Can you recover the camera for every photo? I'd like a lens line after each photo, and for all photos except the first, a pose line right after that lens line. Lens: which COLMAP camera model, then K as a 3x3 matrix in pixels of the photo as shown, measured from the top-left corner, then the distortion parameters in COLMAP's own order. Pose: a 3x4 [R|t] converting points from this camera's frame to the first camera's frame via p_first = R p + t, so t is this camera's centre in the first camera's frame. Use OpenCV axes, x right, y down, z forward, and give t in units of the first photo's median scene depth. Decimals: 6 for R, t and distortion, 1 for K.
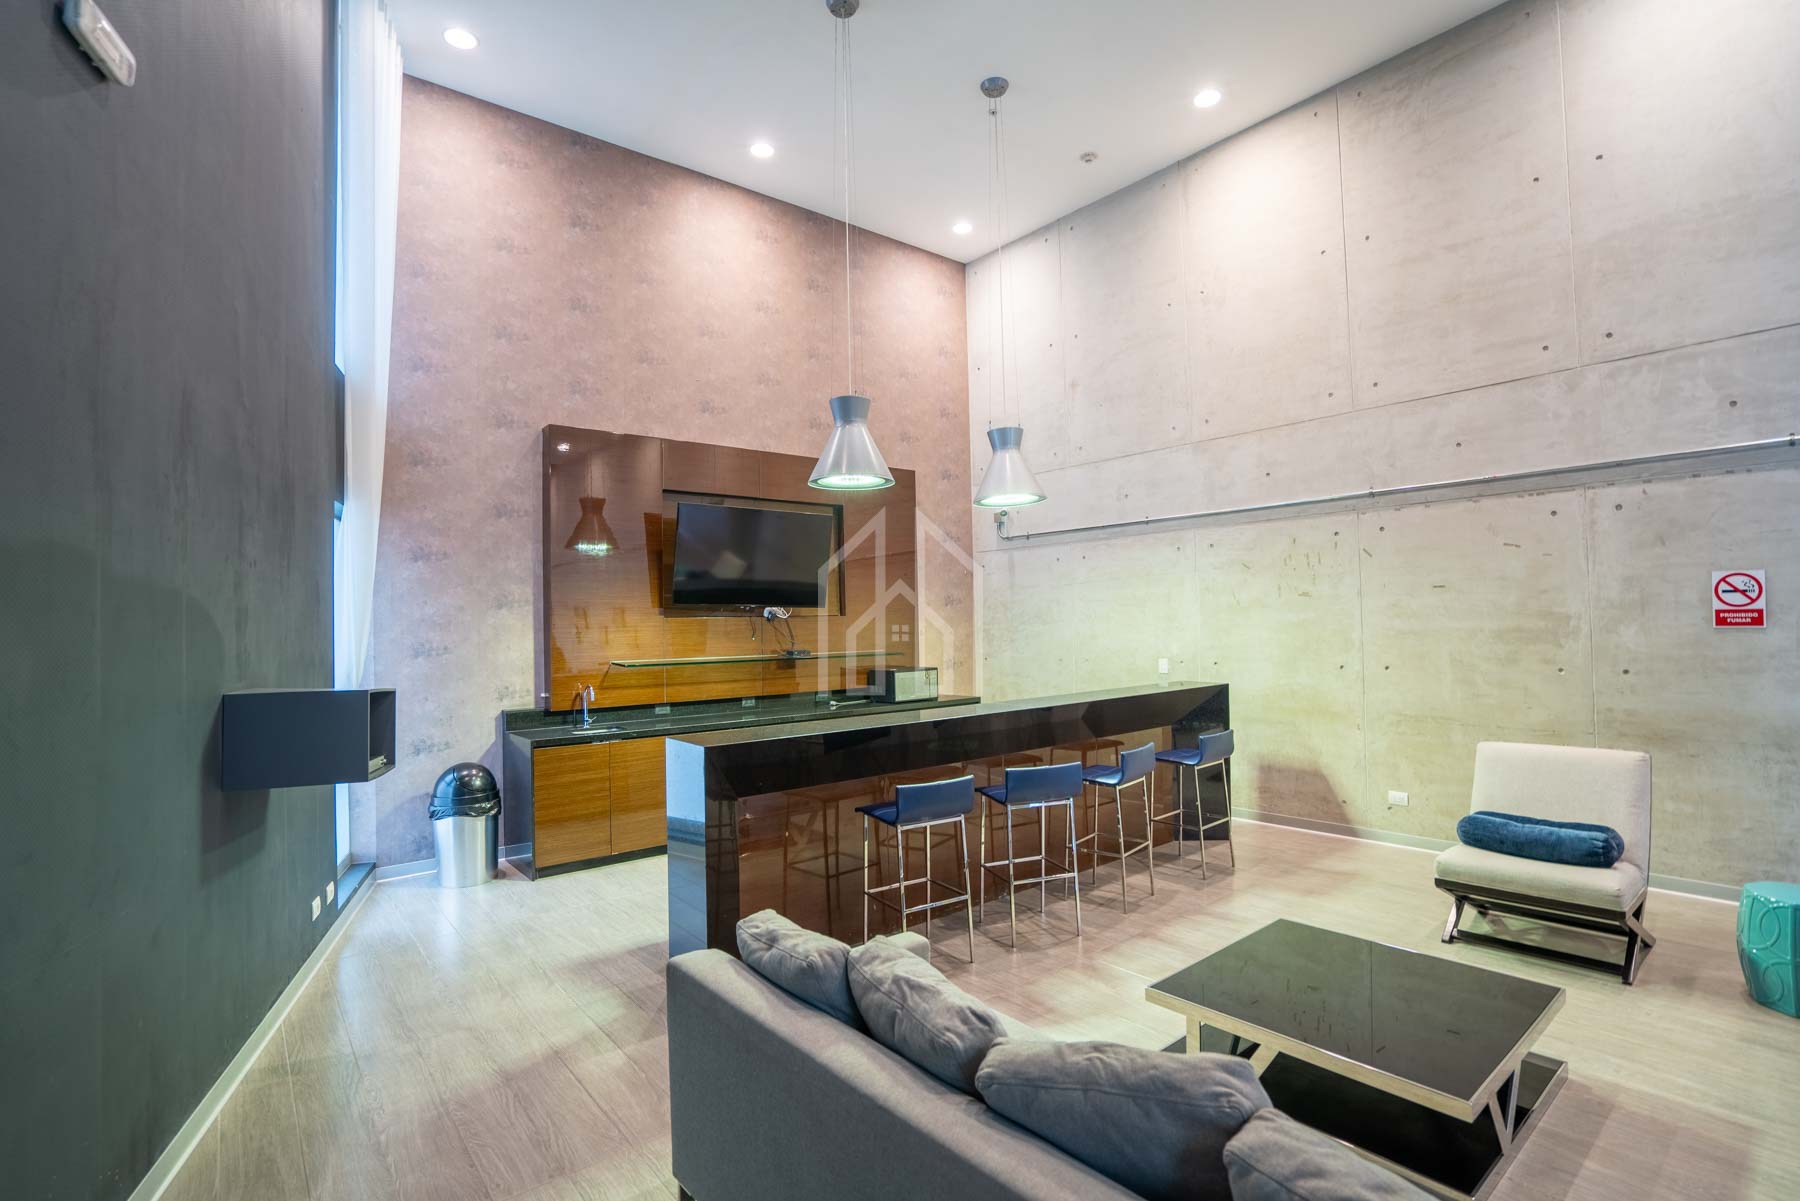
lens RADIAL K [[852.9, 0, 893.2], [0, 852.9, 613.2], [0, 0, 1]] dist [-0.061172, 0.031323]
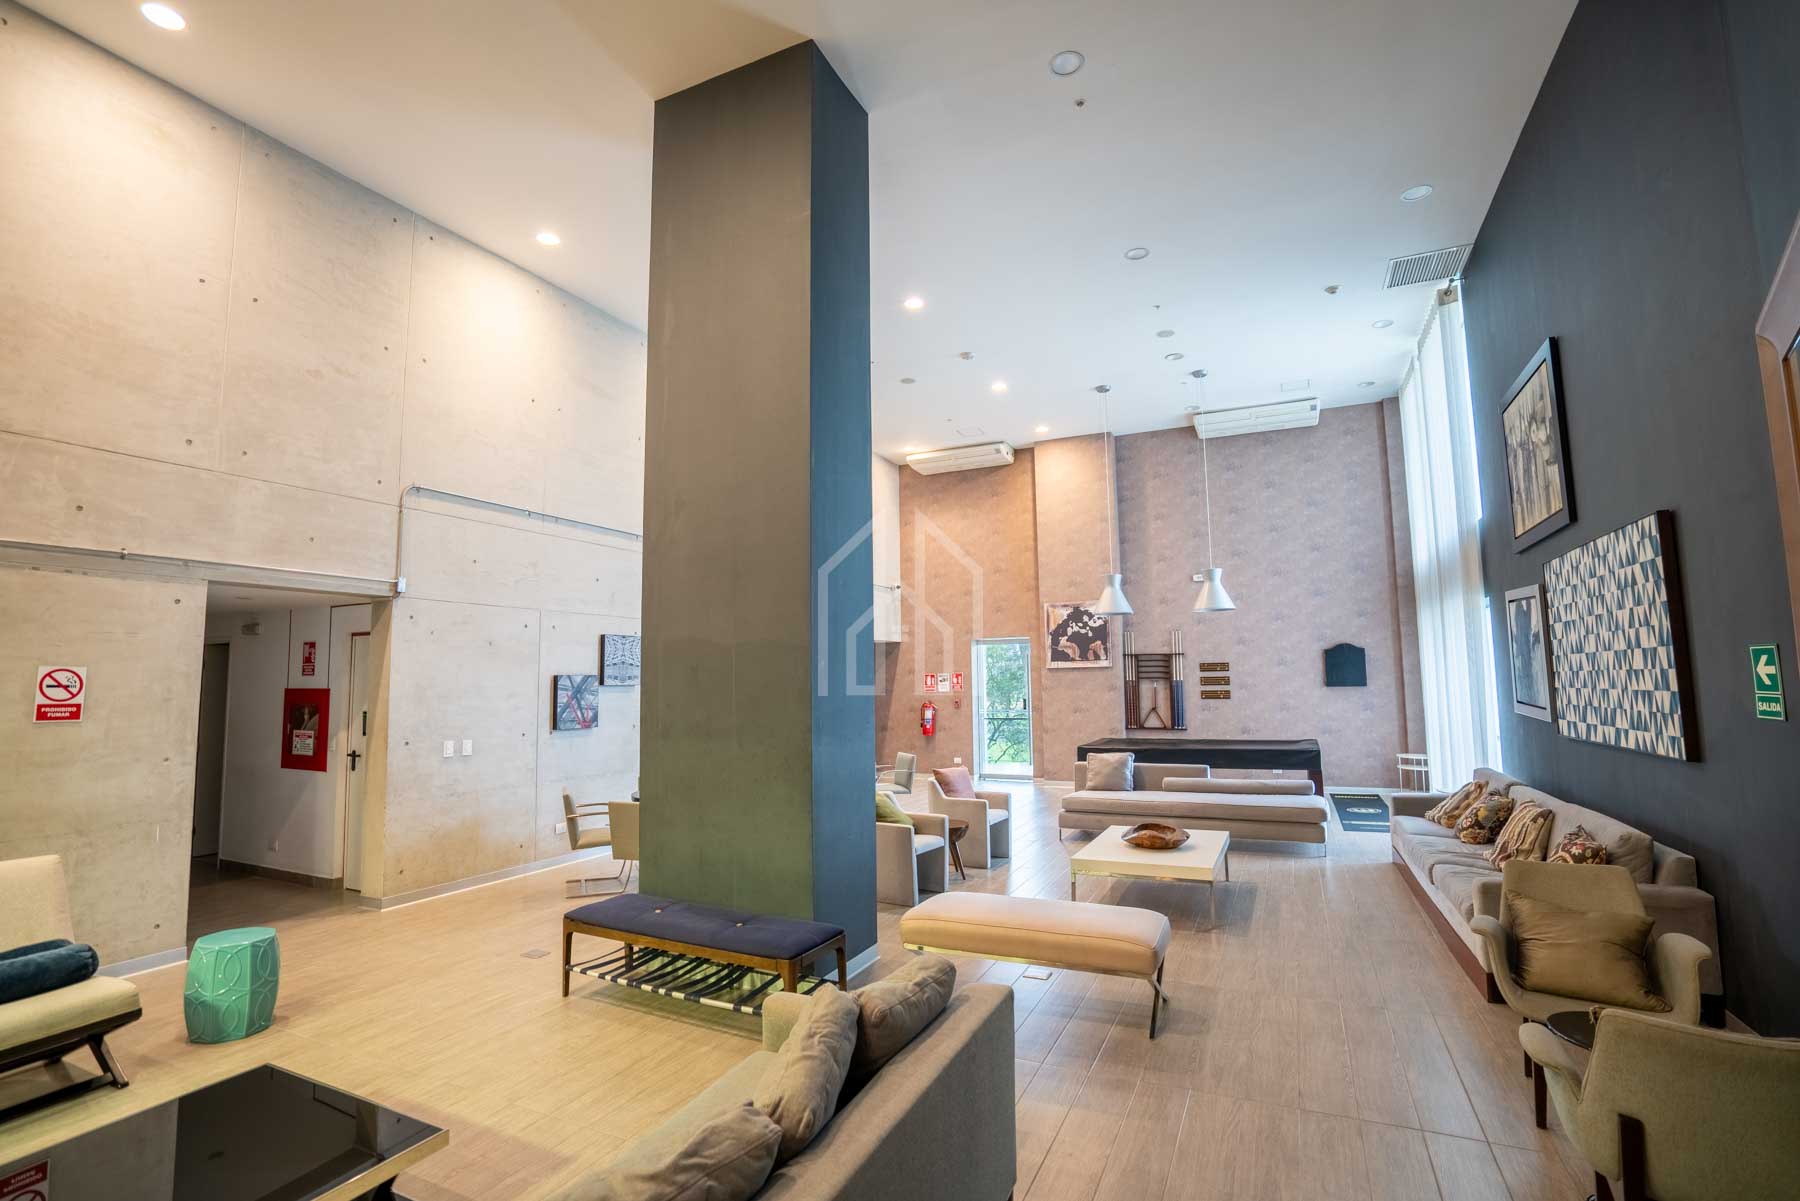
lens RADIAL K [[852.9, 0, 893.2], [0, 852.9, 613.2], [0, 0, 1]] dist [-0.061172, 0.031323]
pose [[-0.441020, 0.099829, 0.891928, -0.371626], [0.007709, 0.994179, -0.107462, 0.001641], [-0.897464, -0.040518, -0.439223, 0.526449]]
